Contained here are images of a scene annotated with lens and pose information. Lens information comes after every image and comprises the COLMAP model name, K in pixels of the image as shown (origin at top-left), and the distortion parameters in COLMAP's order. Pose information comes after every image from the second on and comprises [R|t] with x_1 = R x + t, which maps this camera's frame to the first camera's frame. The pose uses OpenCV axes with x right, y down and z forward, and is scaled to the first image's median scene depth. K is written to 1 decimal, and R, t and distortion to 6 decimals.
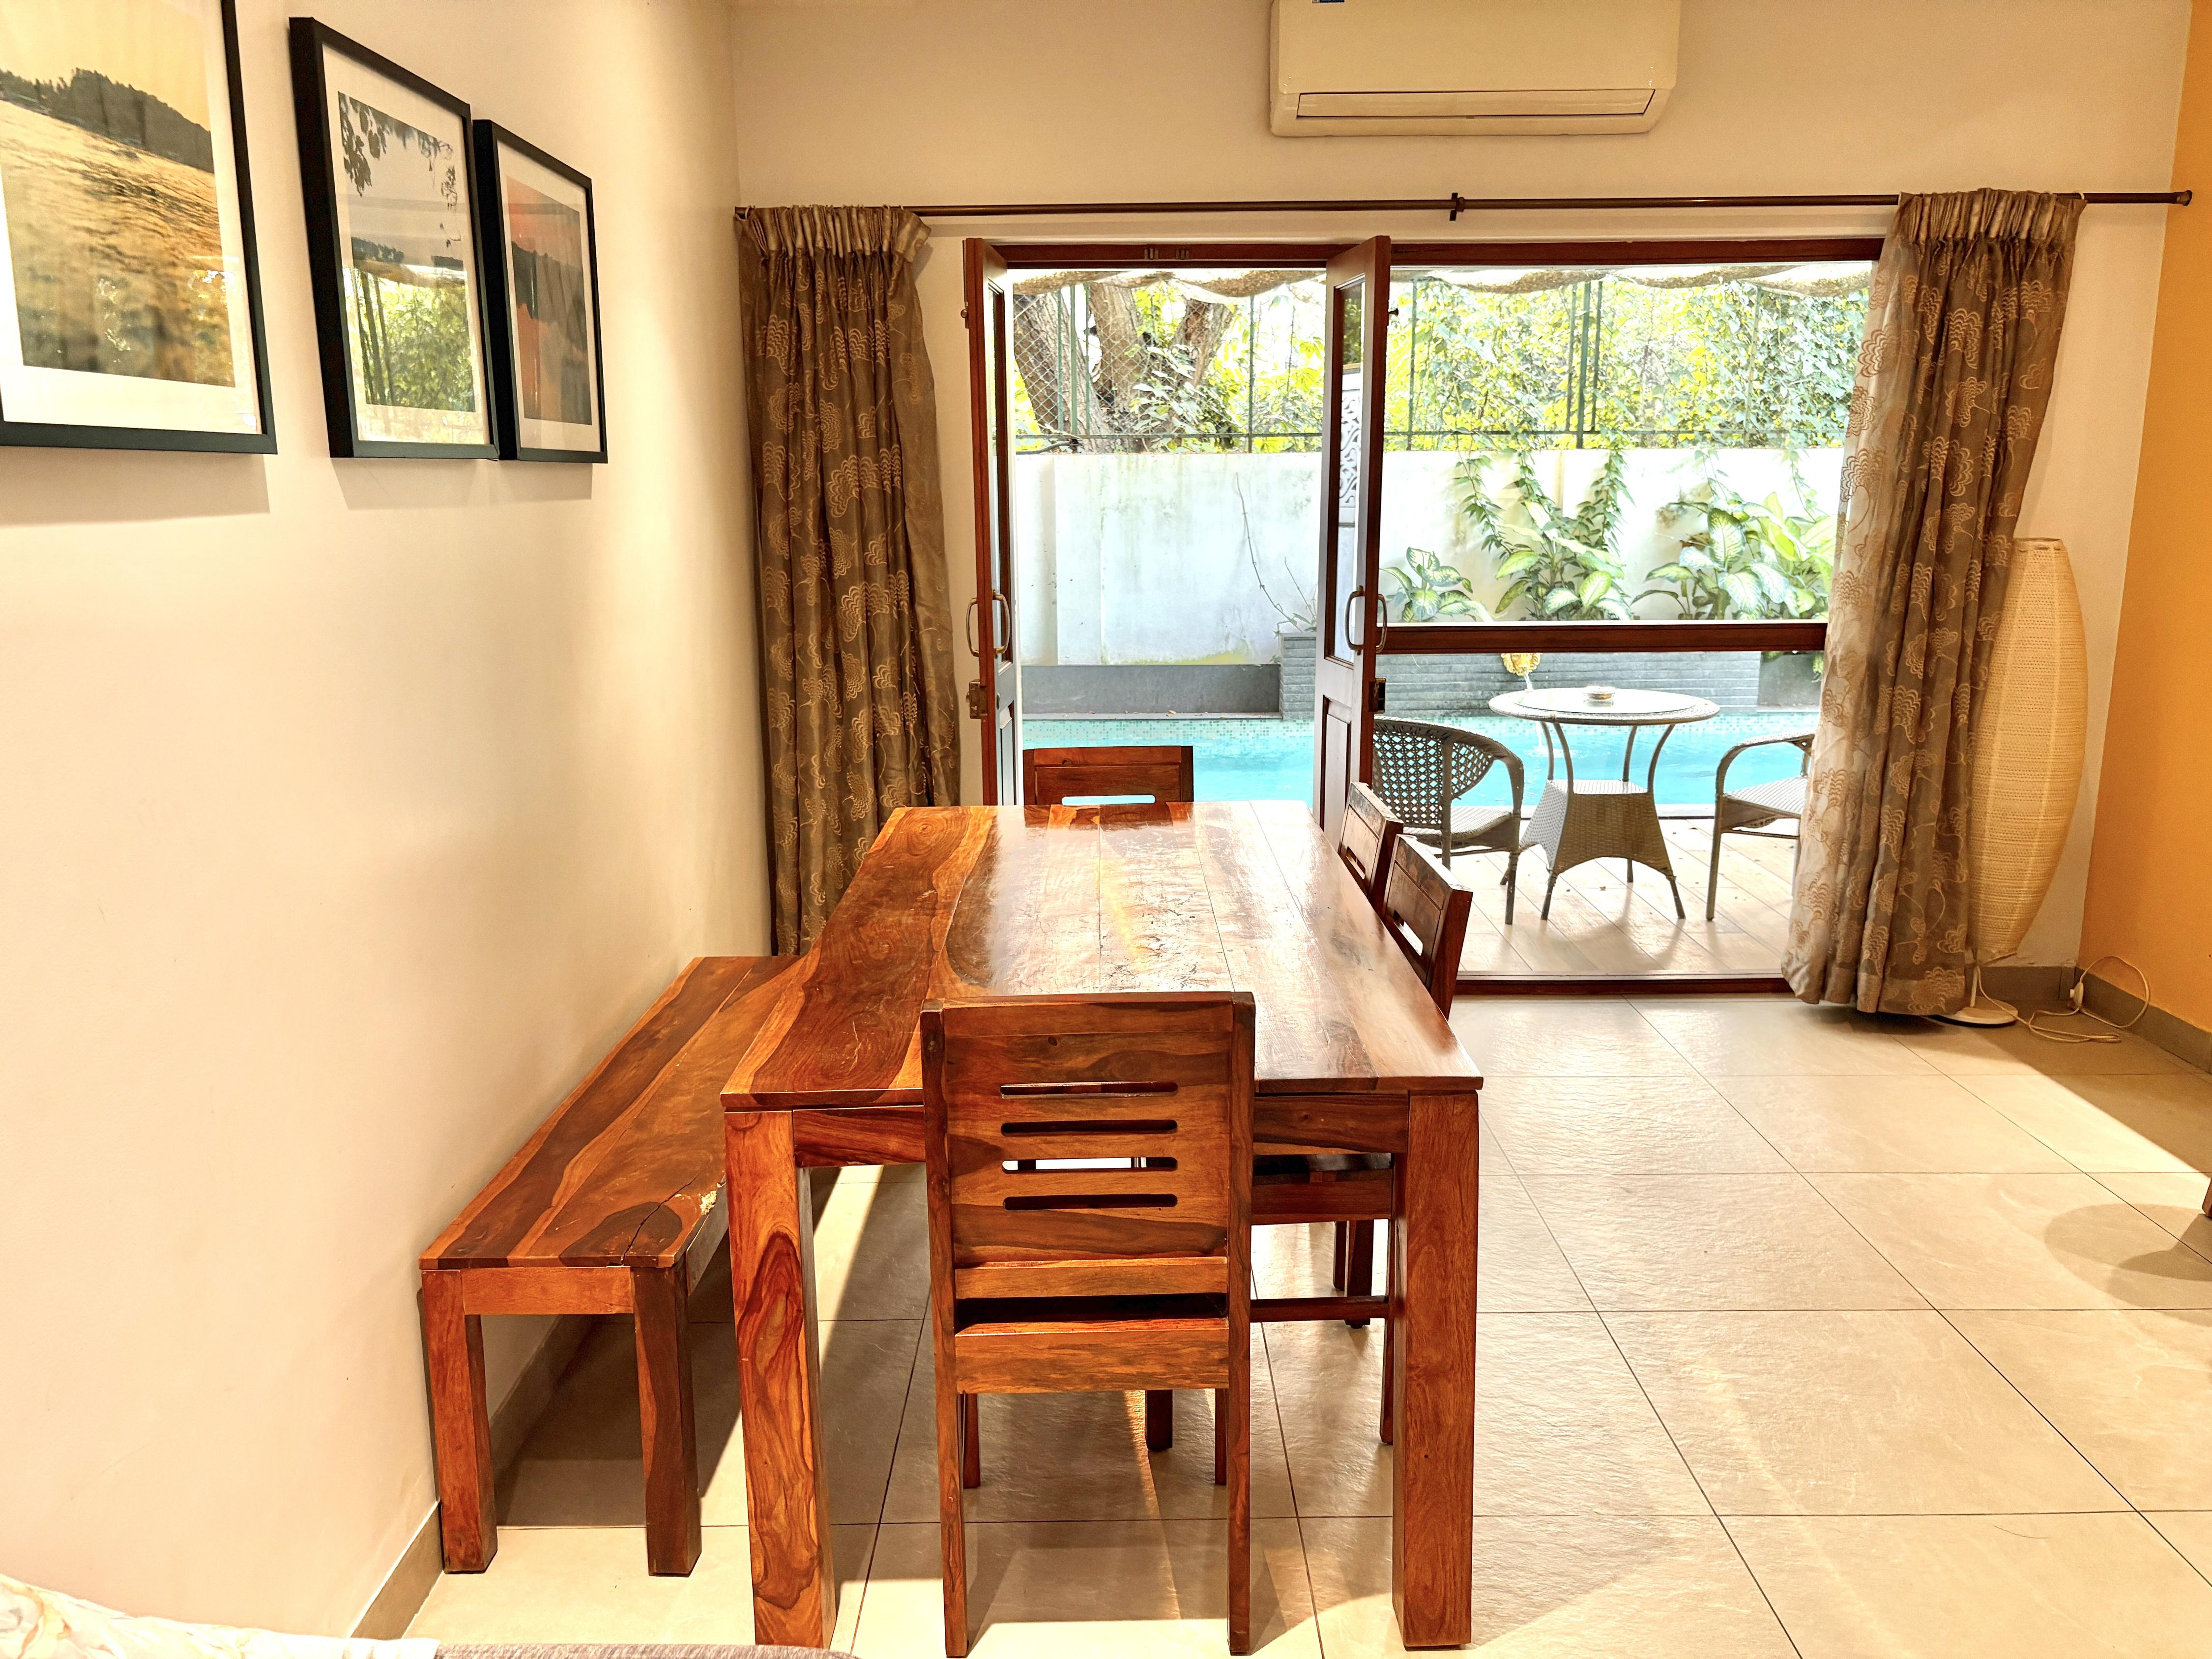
lens RADIAL K [[1715.8, 0, 1107.4], [0, 1715.8, 834.8], [0, 0, 1]] dist [-0.014057, -0.016400]
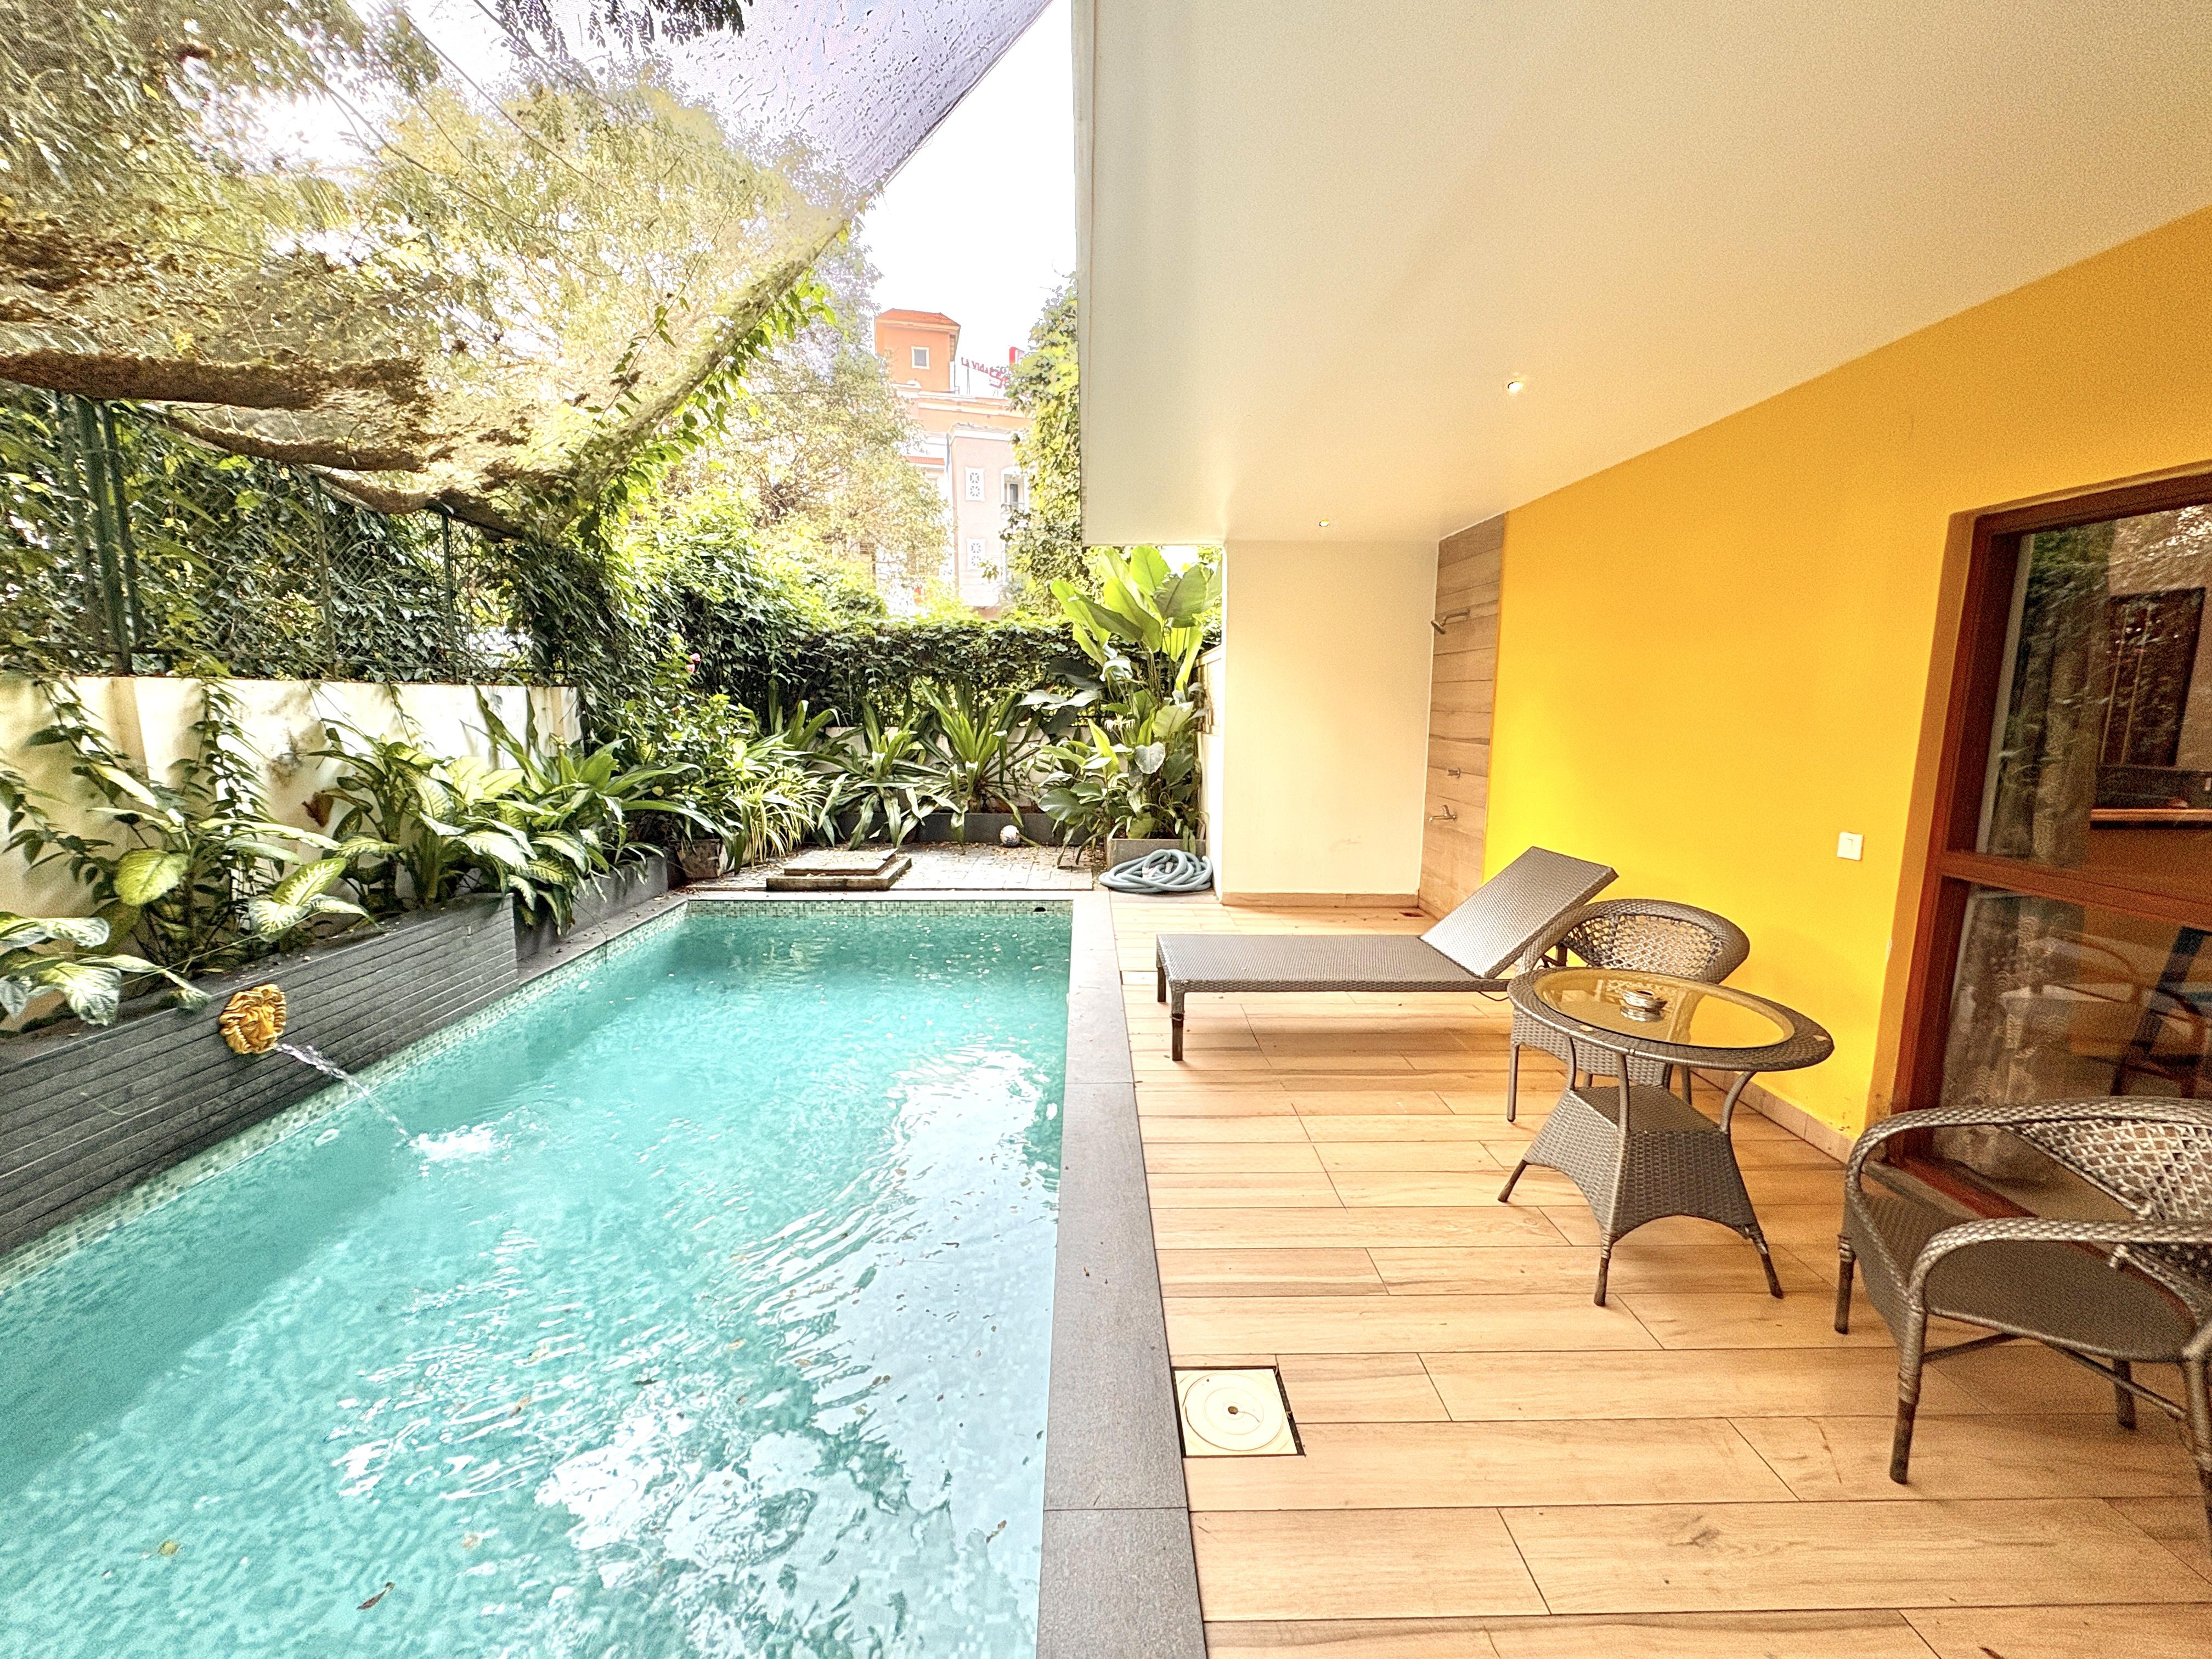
lens RADIAL K [[884.3, 0, 1101.8], [0, 884.3, 829.8], [0, 0, 1]] dist [0.010870, -0.000227]
pose [[-0.013572, -0.139196, 0.990172, -0.058083], [0.207341, 0.968348, 0.138970, -0.145000], [-0.978175, 0.207189, 0.015718, 0.669092]]
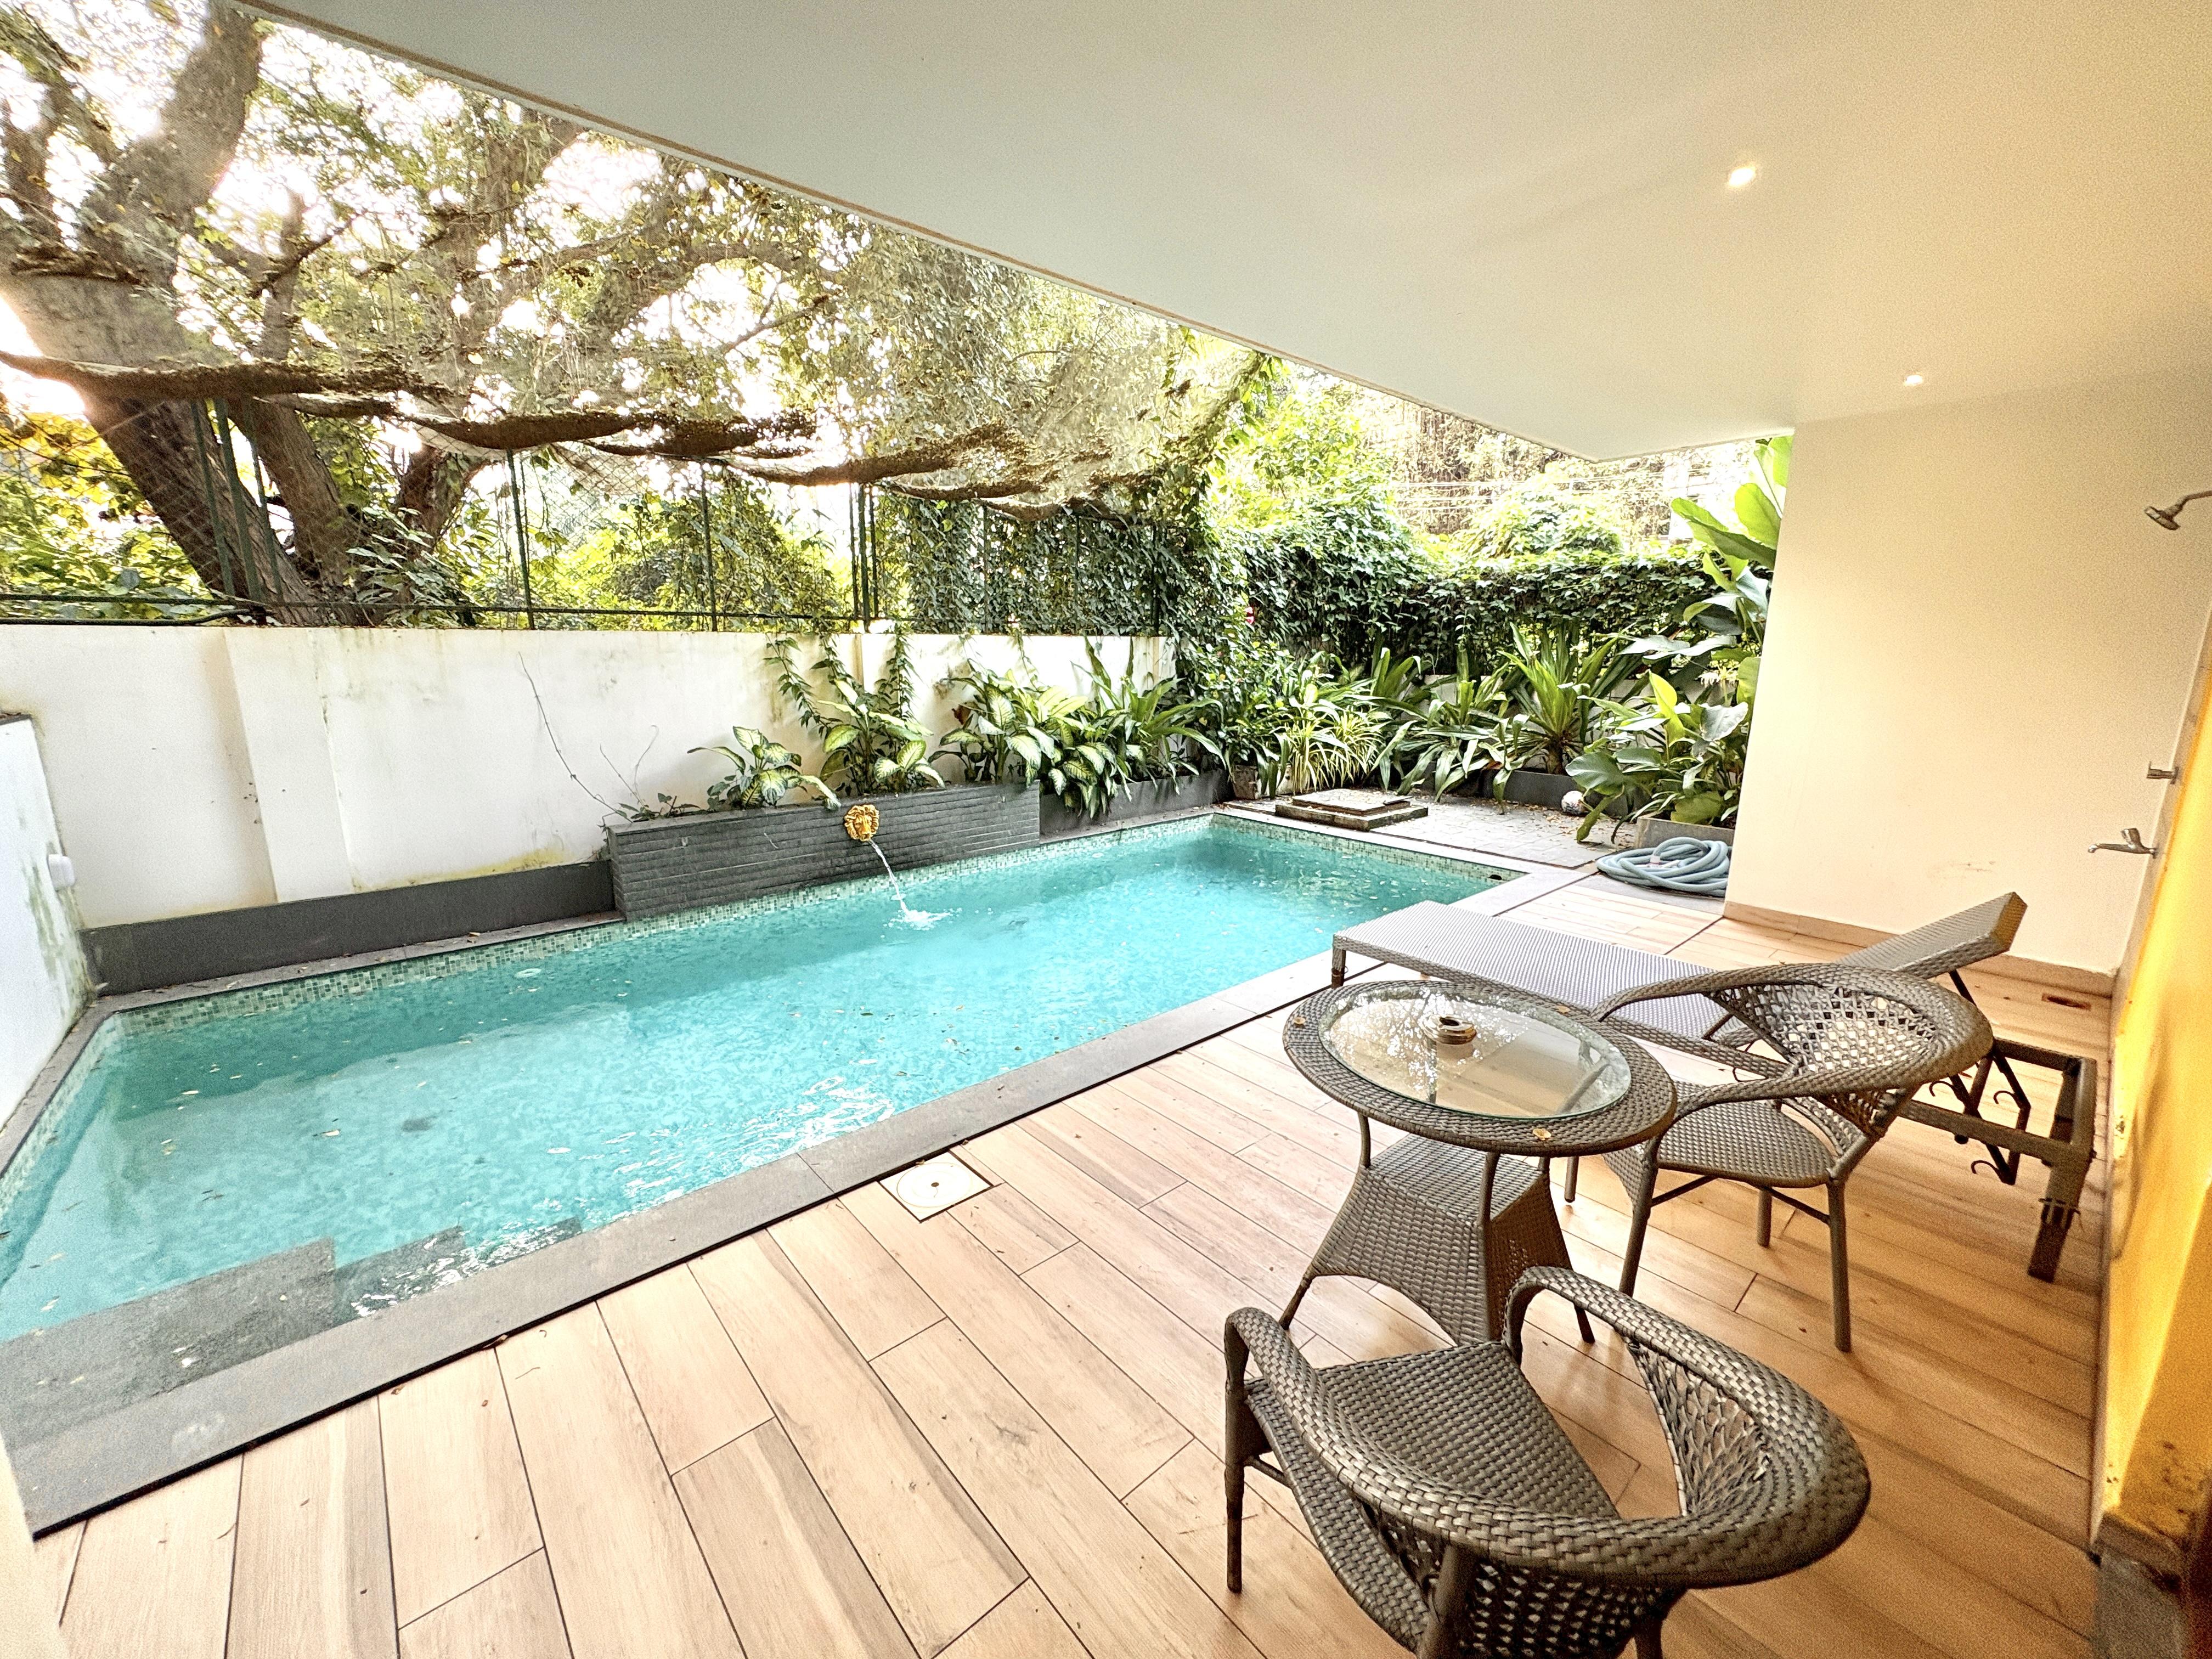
lens RADIAL K [[884.3, 0, 1114.9], [0, 884.3, 832.2], [0, 0, 1]] dist [0.010870, -0.000227]
pose [[0.754686, -0.126159, 0.643842, -0.000306], [0.128281, 0.990771, 0.043773, -0.098264], [-0.643423, 0.049558, 0.763905, 0.448234]]
